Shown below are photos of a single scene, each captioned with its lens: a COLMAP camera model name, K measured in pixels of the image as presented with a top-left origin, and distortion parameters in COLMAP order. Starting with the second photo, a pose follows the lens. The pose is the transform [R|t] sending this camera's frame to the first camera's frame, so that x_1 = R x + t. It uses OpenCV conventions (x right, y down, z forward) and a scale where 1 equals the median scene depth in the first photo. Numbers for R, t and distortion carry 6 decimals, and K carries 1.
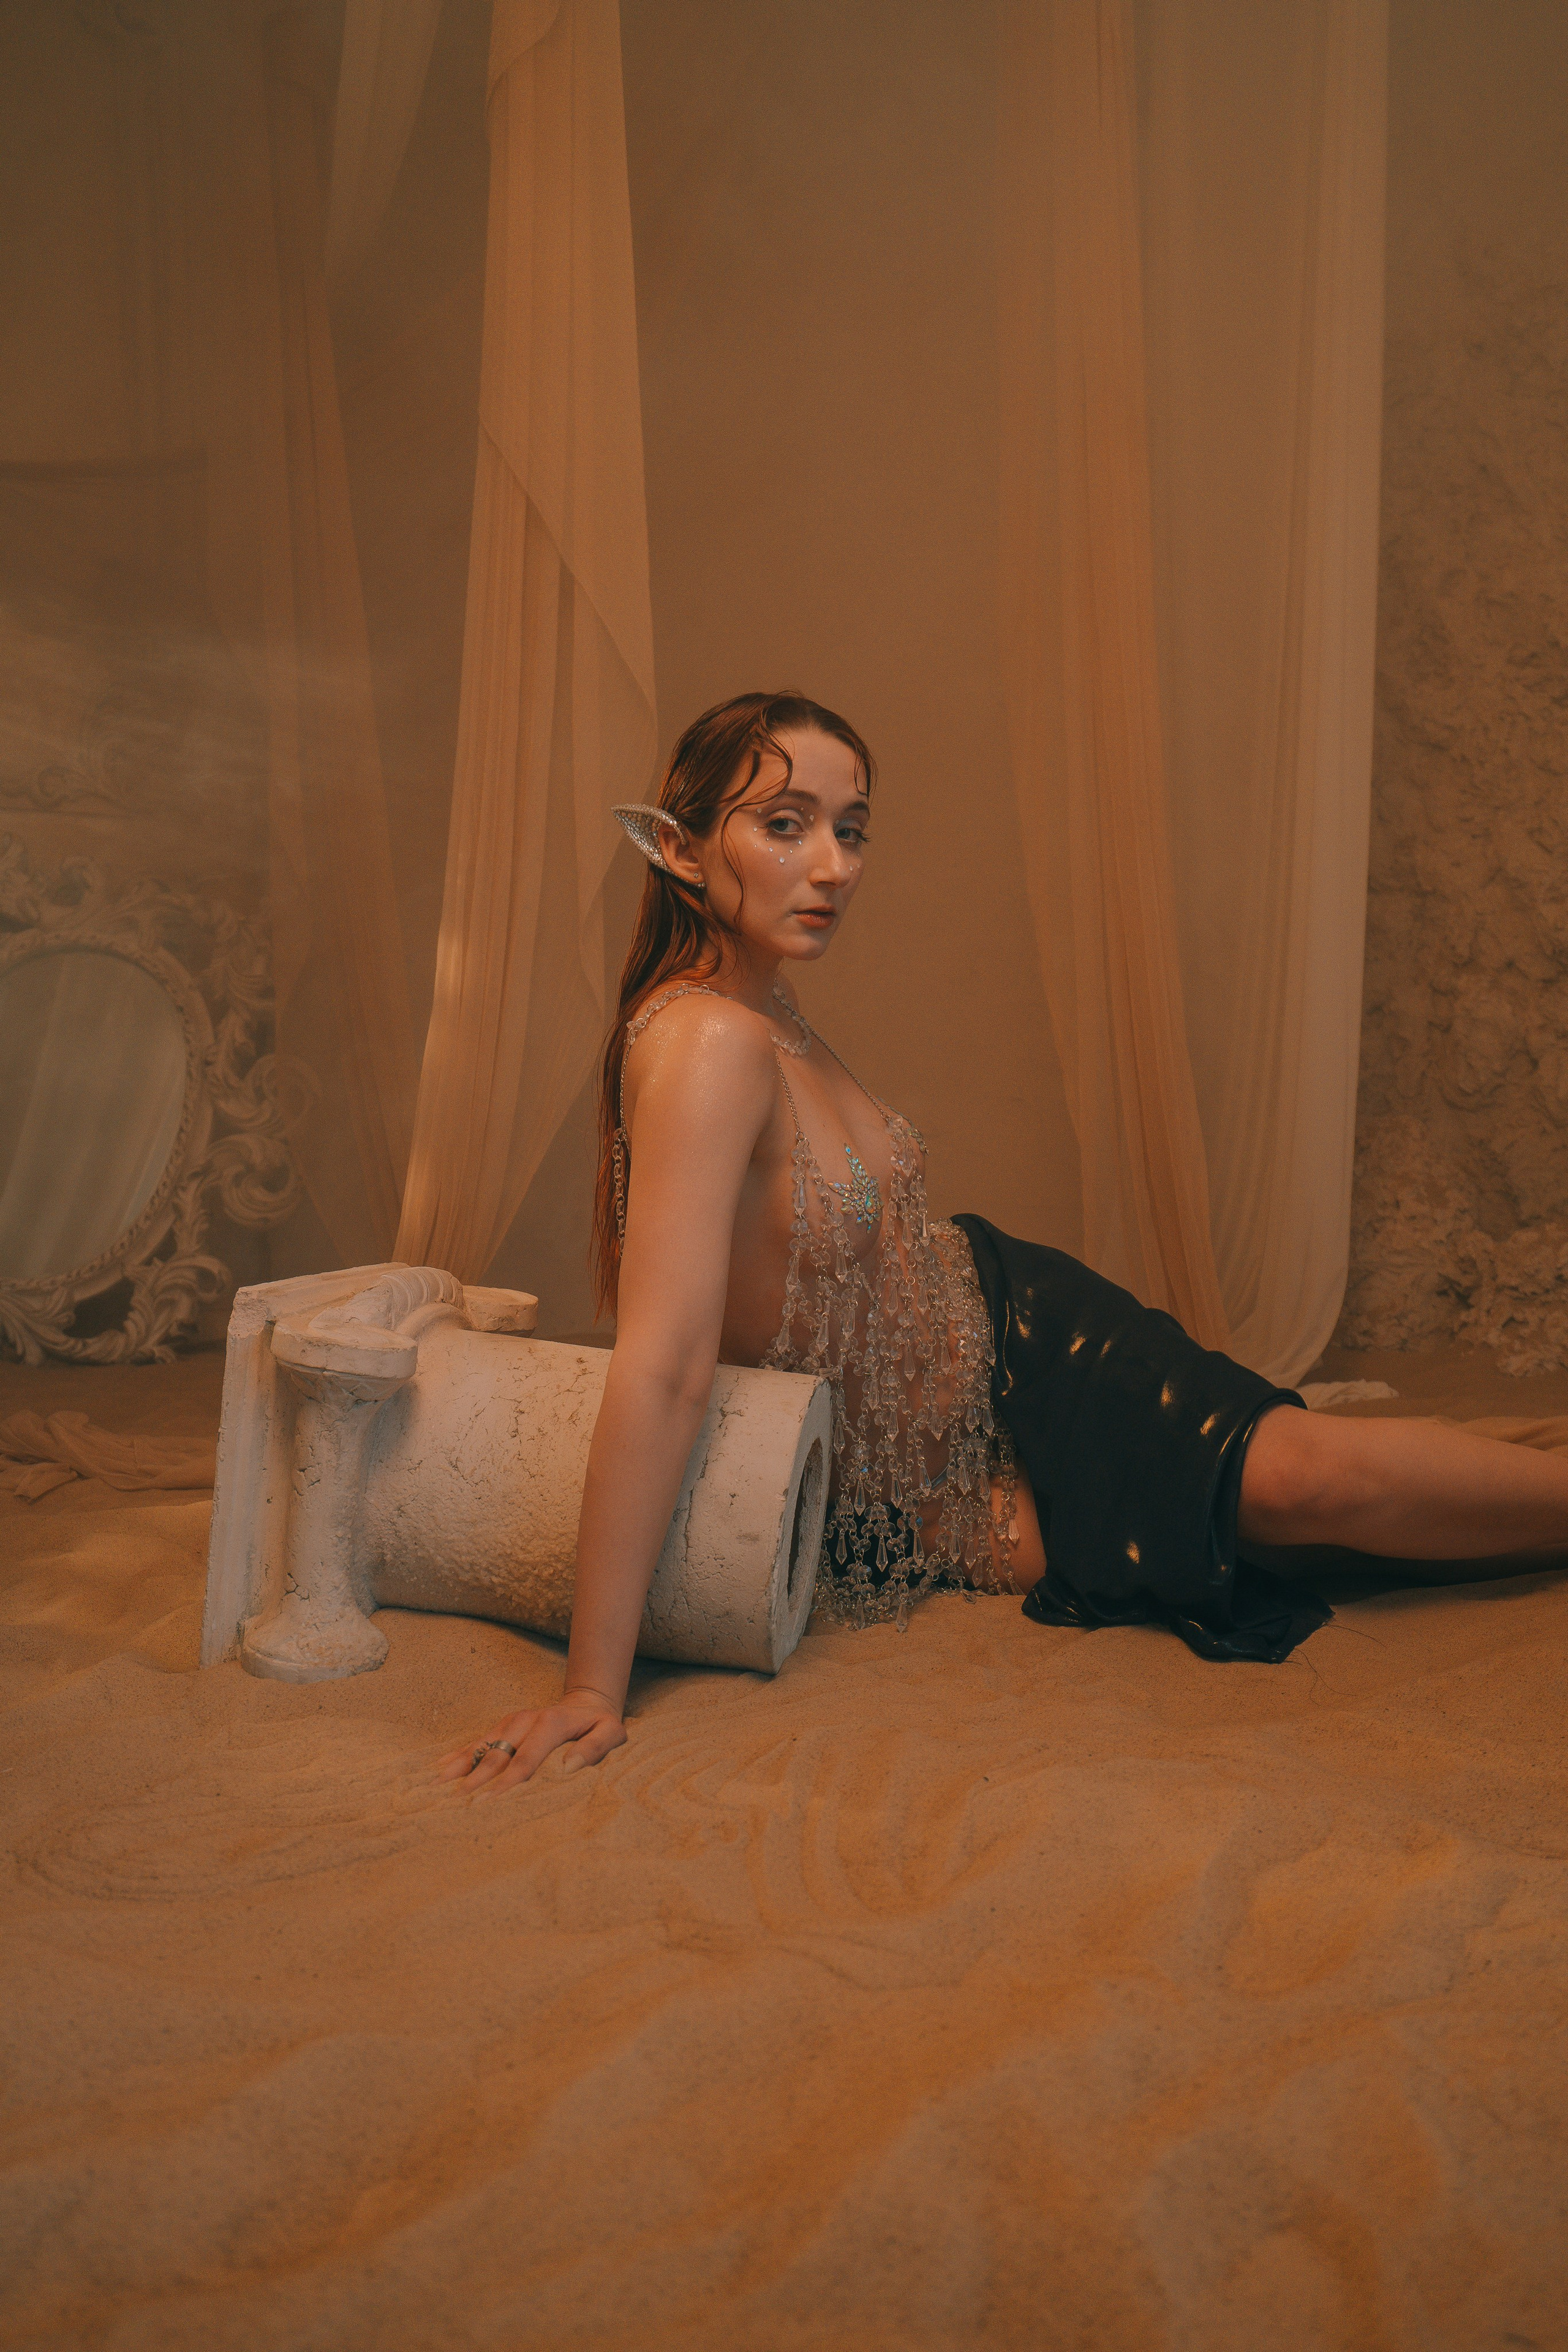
lens RADIAL K [[1705.3, 0, 784.0], [0, 1705.3, 1176.0], [0, 0, 1]] dist [0.001374, 0.000098]
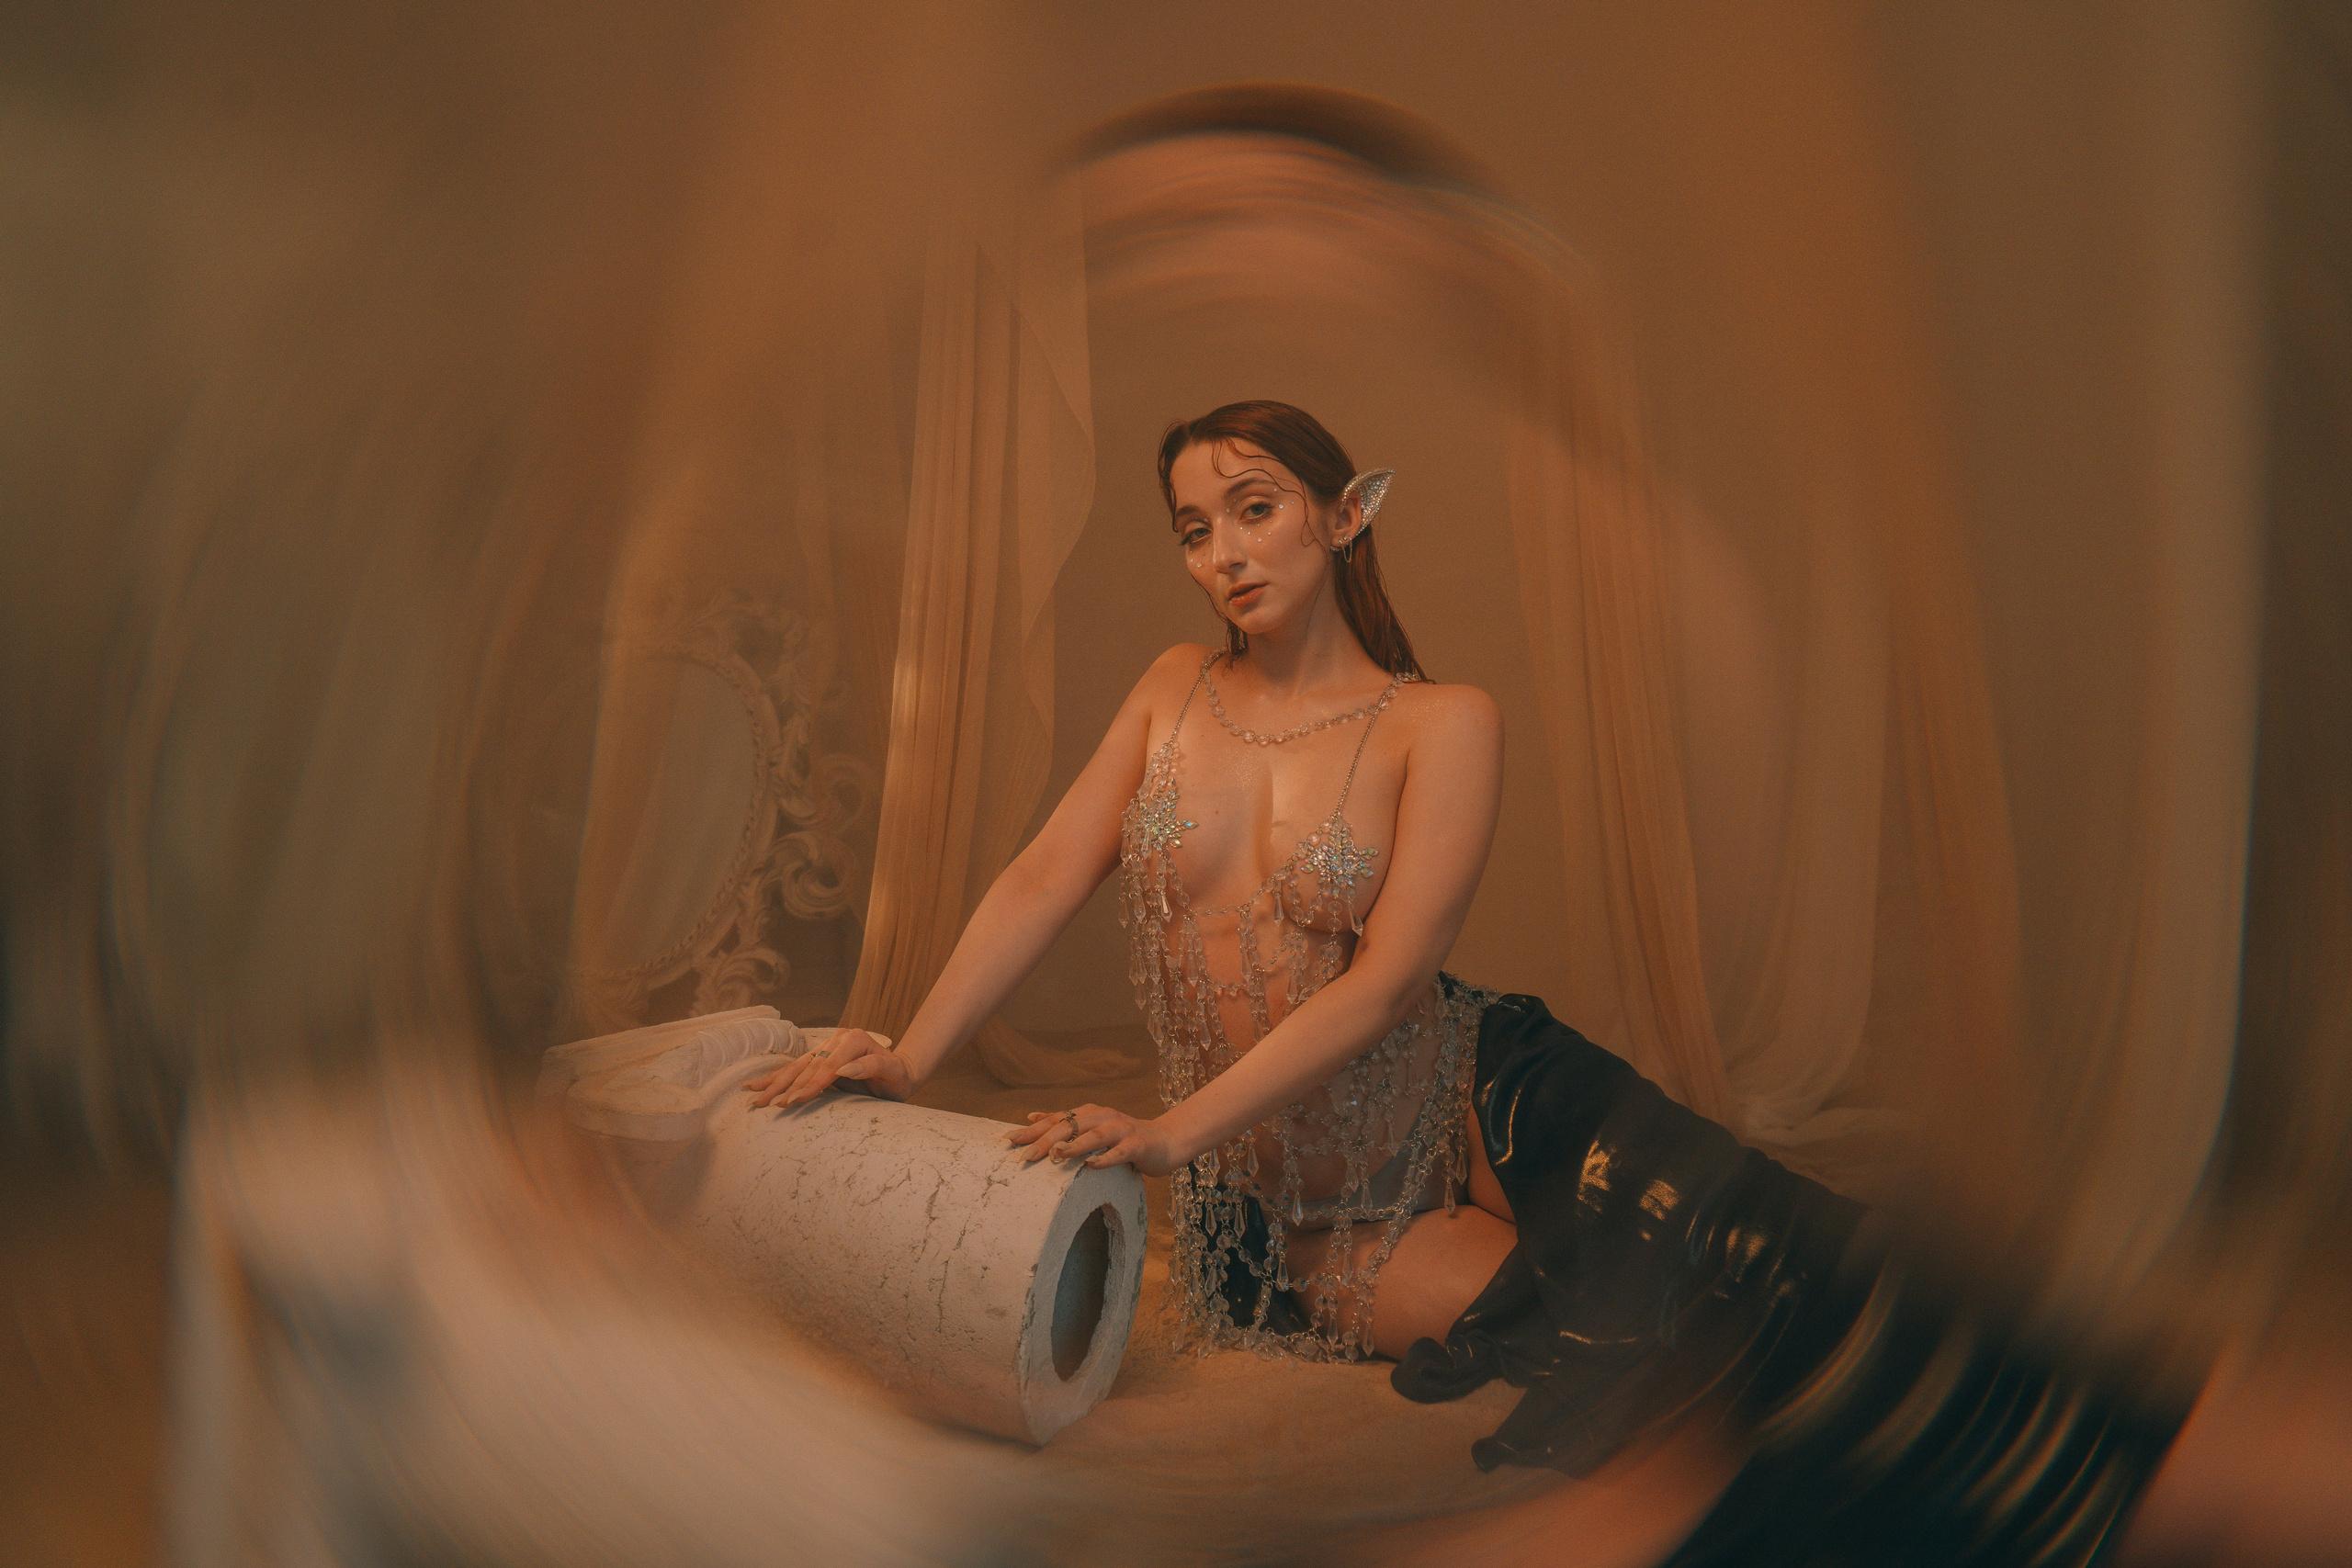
lens RADIAL K [[1705.1, 0, 1176.0], [0, 1705.1, 784.0], [0, 0, 1]] dist [0.001374, 0.000098]
pose [[0.983840, -0.006248, -0.178938, 0.100762], [0.001718, 0.999674, -0.025459, -0.027847], [0.179039, 0.024740, 0.983531, 0.008876]]
